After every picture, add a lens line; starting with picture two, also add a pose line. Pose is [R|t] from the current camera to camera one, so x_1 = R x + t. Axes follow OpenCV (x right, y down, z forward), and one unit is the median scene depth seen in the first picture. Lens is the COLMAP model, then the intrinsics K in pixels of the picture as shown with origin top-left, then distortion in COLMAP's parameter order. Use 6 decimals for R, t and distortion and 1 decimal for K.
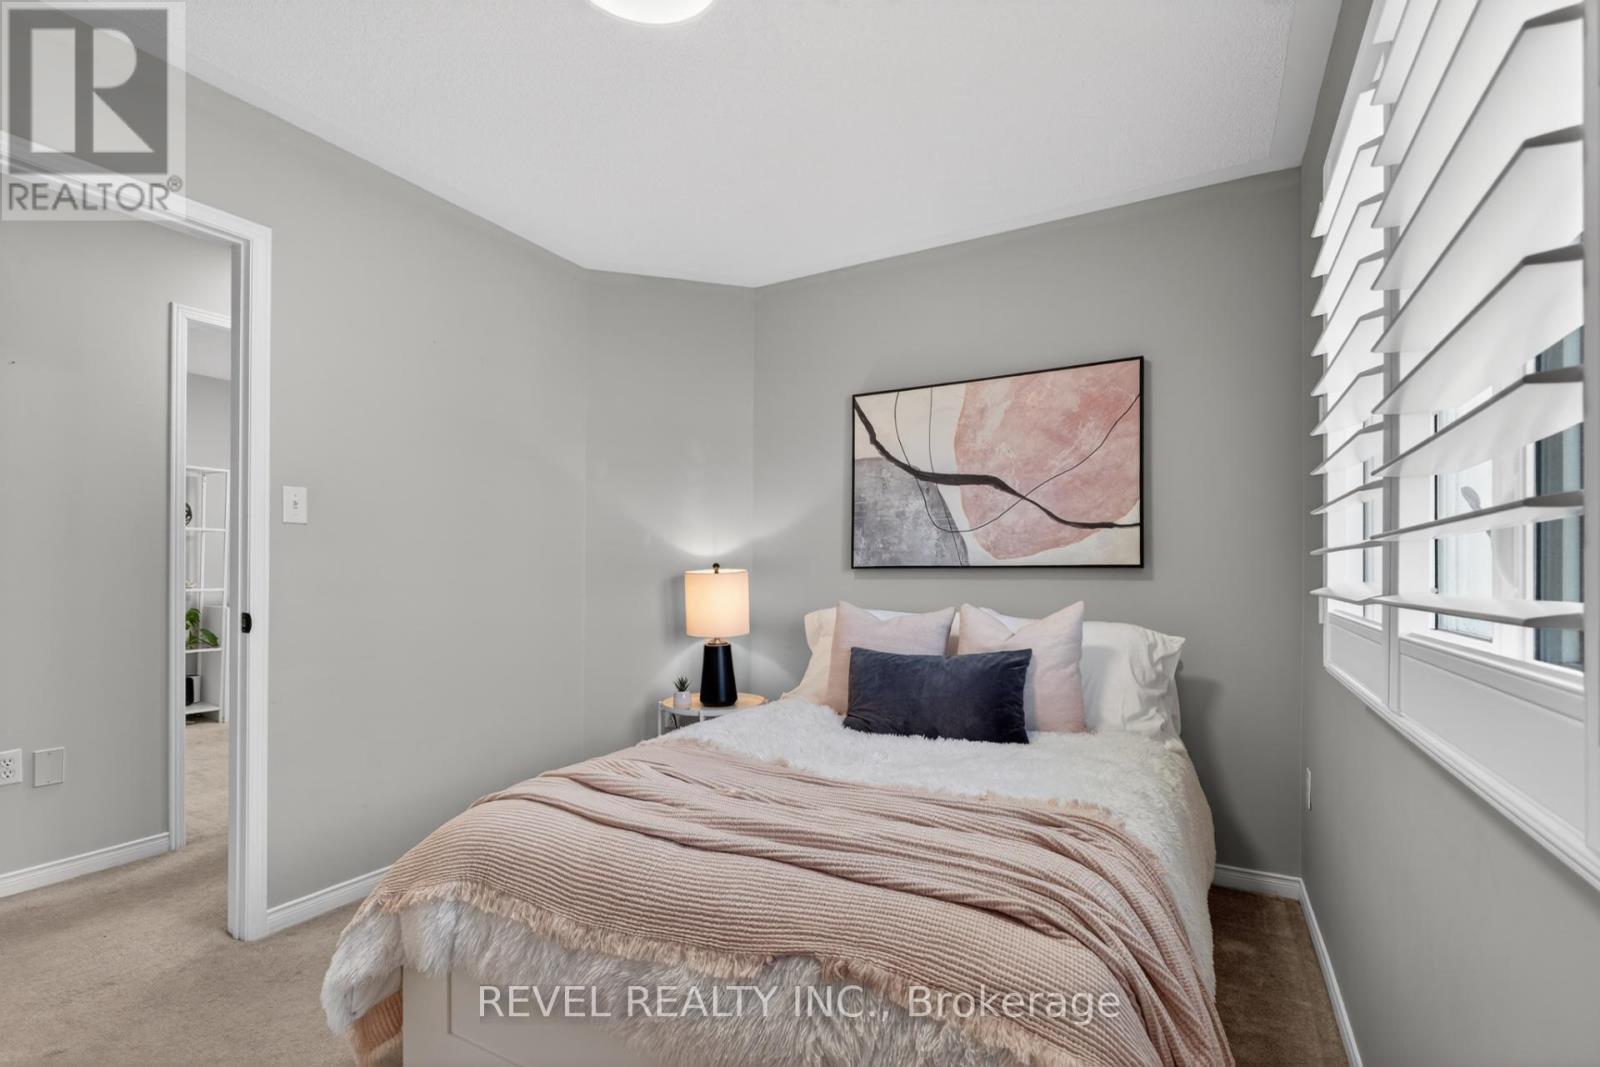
lens RADIAL K [[724.5, 0, 791.5], [0, 724.5, 571.8], [0, 0, 1]] dist [-0.005824, -0.001026]
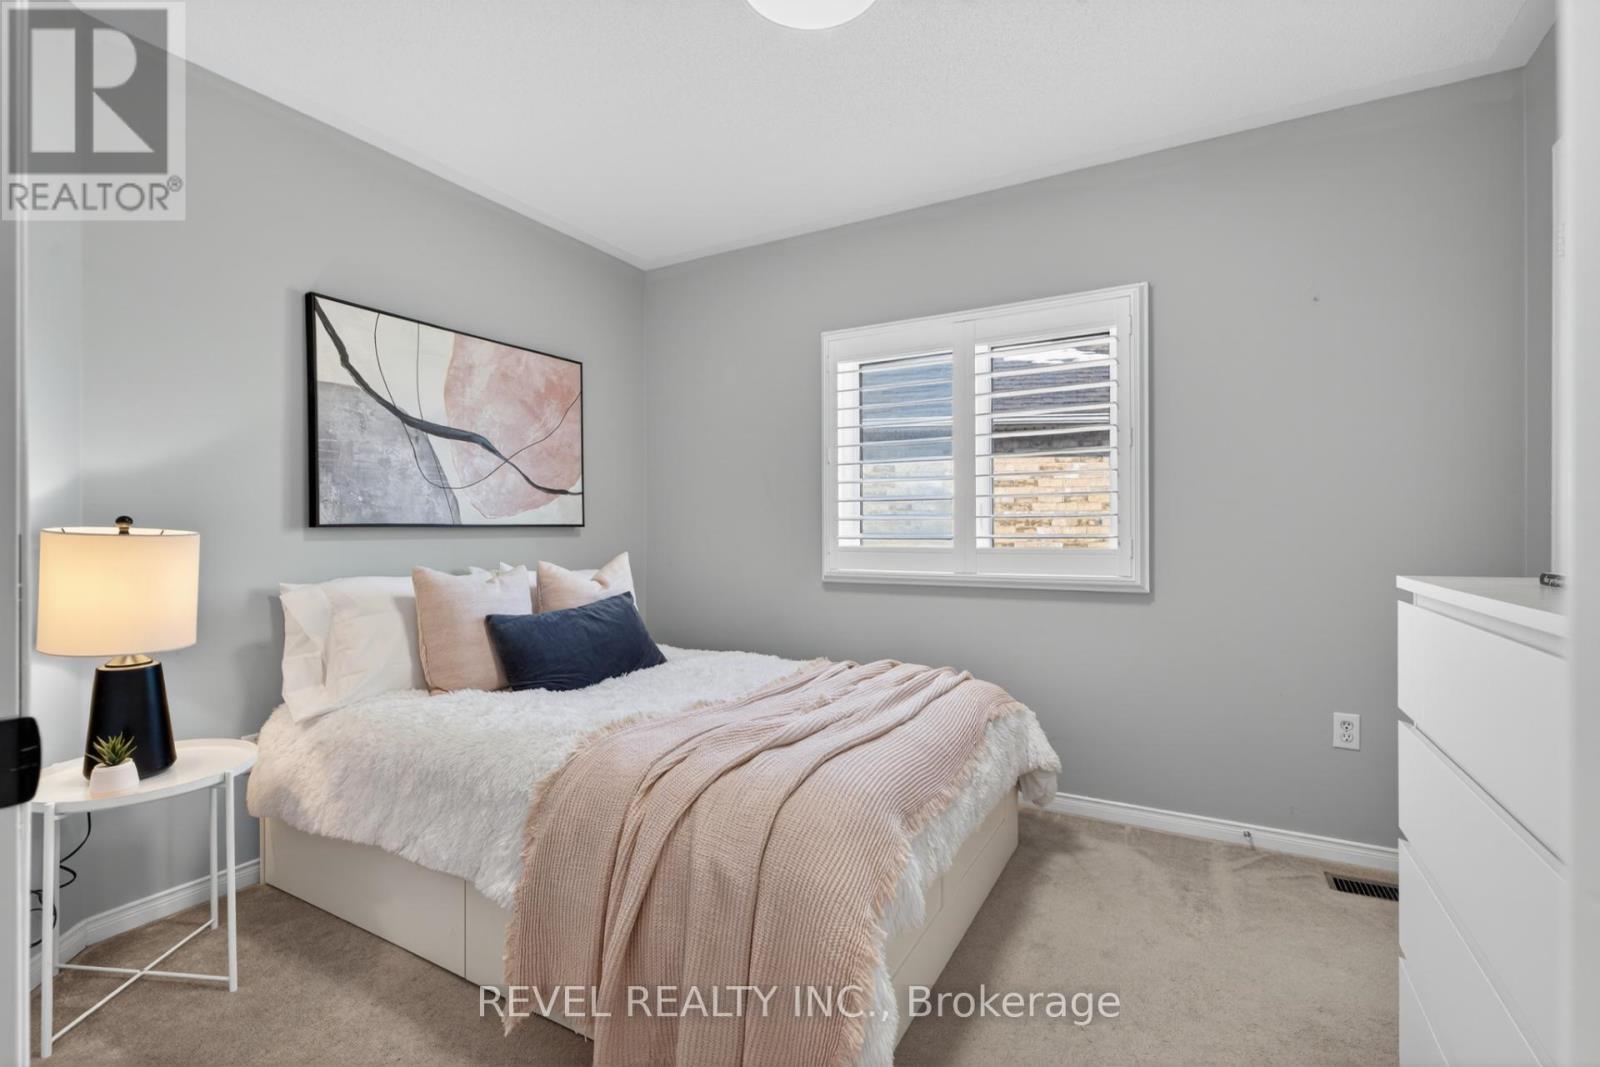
lens RADIAL K [[724.5, 0, 799.2], [0, 724.5, 530.5], [0, 0, 1]] dist [-0.005824, -0.001026]
pose [[-0.003506, -0.001640, 0.999993, -0.704047], [0.002714, 0.999995, 0.001650, -0.000669], [-0.999990, 0.002720, -0.003502, 0.542316]]
